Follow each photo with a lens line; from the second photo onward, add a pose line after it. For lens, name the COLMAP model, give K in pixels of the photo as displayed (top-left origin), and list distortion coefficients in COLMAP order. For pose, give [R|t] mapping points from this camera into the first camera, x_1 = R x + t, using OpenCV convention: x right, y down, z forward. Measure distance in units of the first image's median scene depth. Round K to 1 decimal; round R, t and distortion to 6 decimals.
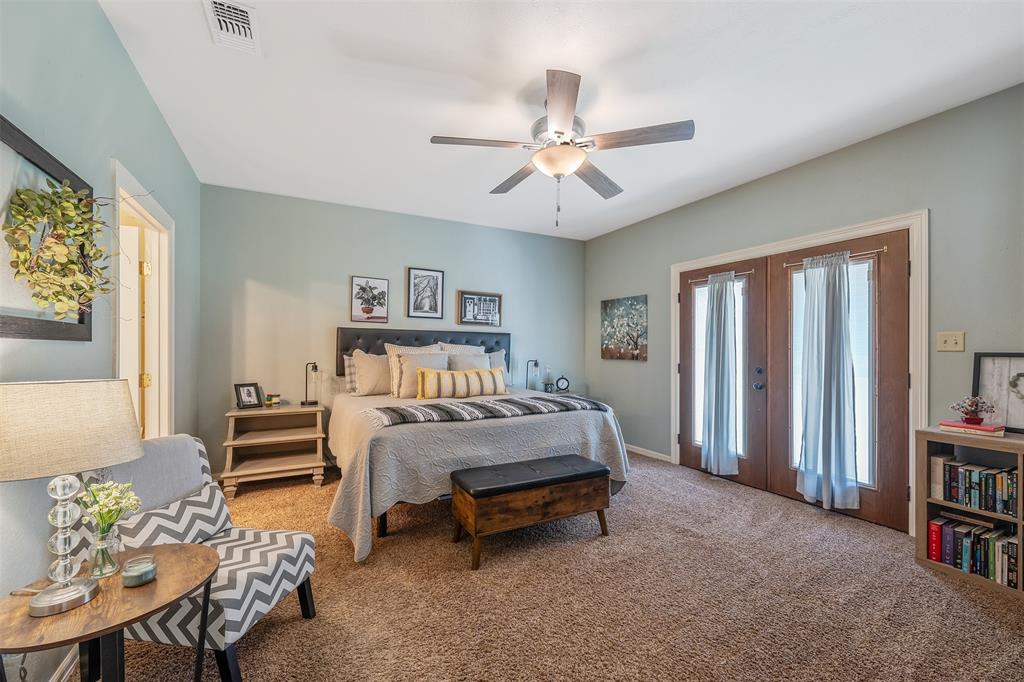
lens RADIAL K [[419.1, 0, 514.3], [0, 419.1, 347.5], [0, 0, 1]] dist [-0.006045, -0.000297]
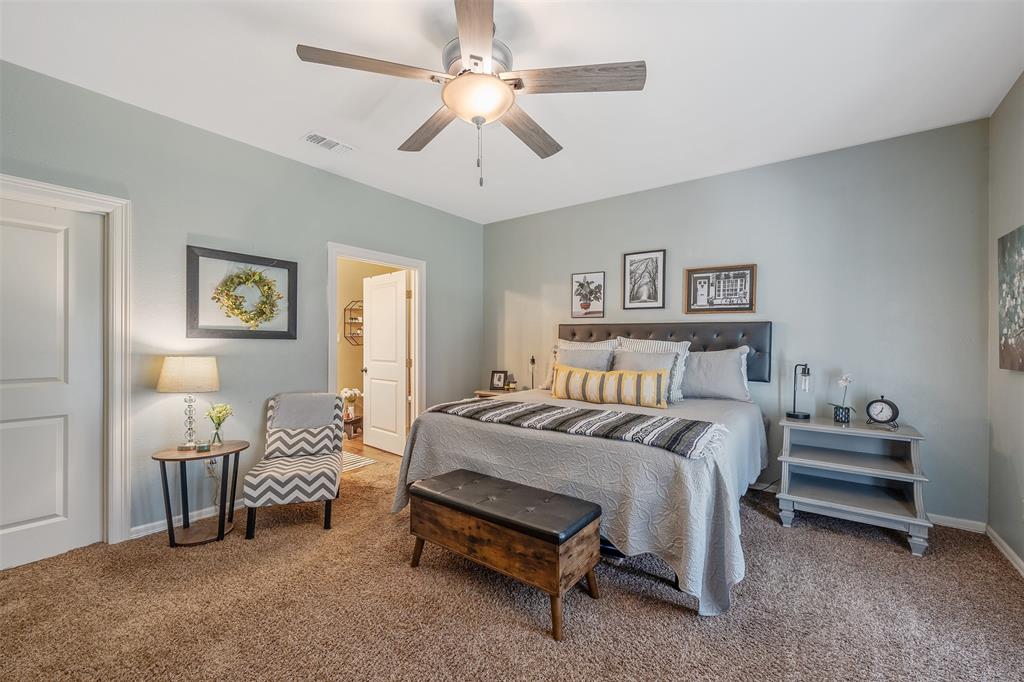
lens RADIAL K [[419.1, 0, 512.3], [0, 419.1, 341.2], [0, 0, 1]] dist [-0.006045, -0.000297]
pose [[0.423137, -0.004493, -0.906055, 0.460036], [-0.001160, 0.999984, -0.005500, 0.001191], [0.906065, 0.003378, 0.423125, 0.402720]]
